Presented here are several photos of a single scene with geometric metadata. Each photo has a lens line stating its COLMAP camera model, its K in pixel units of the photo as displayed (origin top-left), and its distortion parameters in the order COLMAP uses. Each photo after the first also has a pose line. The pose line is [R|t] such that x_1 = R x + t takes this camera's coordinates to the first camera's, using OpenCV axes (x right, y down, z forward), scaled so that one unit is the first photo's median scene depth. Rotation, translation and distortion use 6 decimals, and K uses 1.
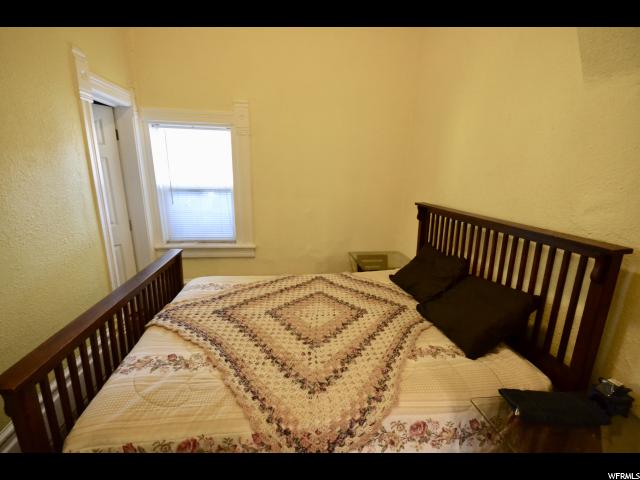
lens RADIAL K [[288.3, 0, 321.5], [0, 288.3, 240.6], [0, 0, 1]] dist [-0.001546, -0.000144]
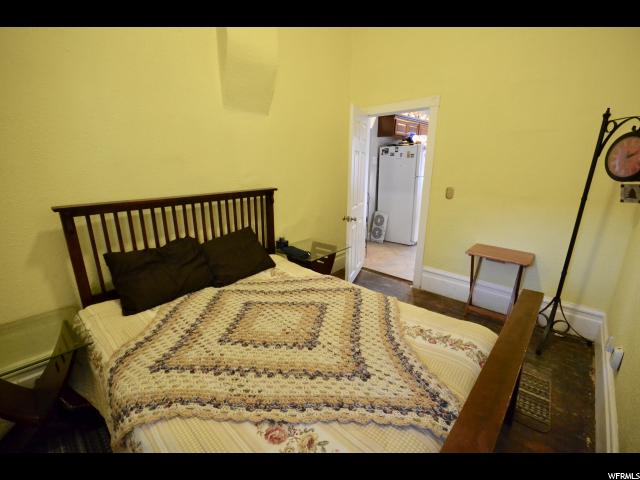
lens RADIAL K [[288.3, 0, 321.5], [0, 288.3, 240.6], [0, 0, 1]] dist [-0.001546, -0.000144]
pose [[-0.645331, -0.217882, 0.732172, -0.737096], [0.169148, 0.893914, 0.415100, -0.334567], [-0.744941, 0.391722, -0.540016, 1.341752]]
